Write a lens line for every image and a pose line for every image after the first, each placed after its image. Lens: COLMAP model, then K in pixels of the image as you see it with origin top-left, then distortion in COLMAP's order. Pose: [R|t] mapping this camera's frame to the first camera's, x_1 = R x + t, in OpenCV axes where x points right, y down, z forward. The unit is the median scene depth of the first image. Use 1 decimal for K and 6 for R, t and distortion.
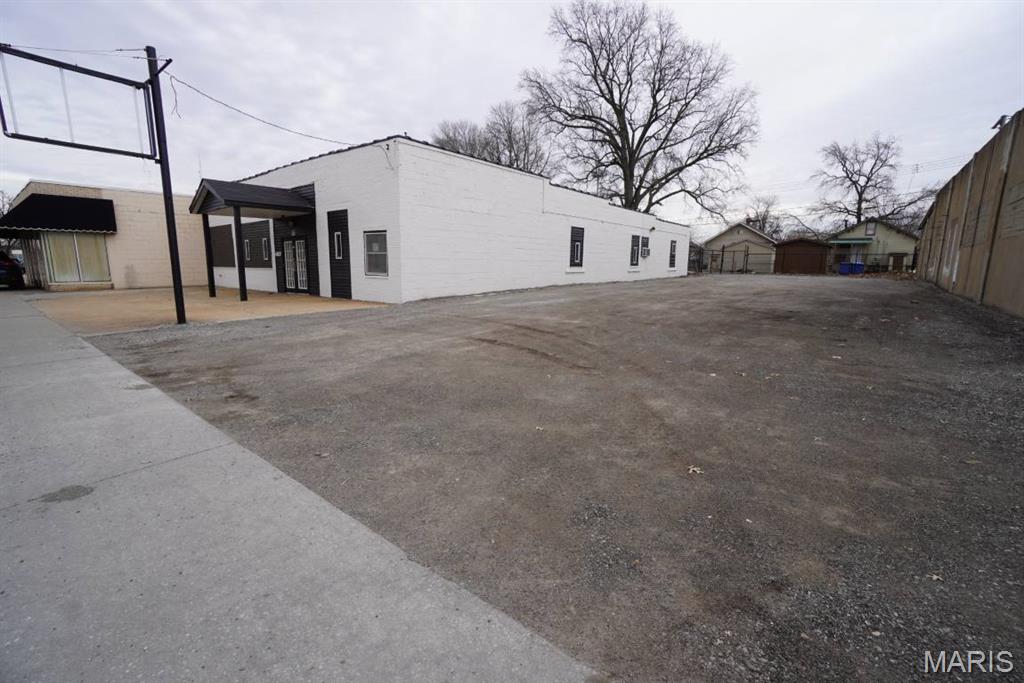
lens RADIAL K [[463.5, 0, 512.0], [0, 463.5, 341.5], [0, 0, 1]] dist [-0.044263, 0.019506]
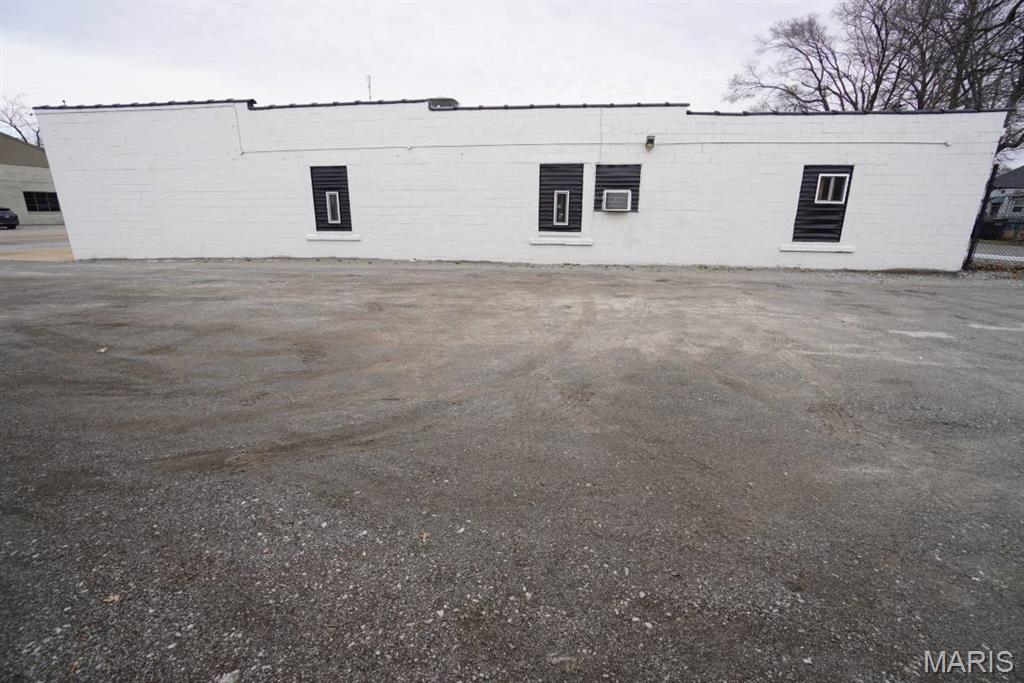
lens RADIAL K [[439.9, 0, 511.4], [0, 439.9, 314.4], [0, 0, 1]] dist [-0.038031, 0.000156]
pose [[0.508405, 0.188224, -0.840295, 0.790193], [-0.152492, 0.980076, 0.127272, -0.164516], [0.847508, 0.063433, 0.526978, 0.912084]]
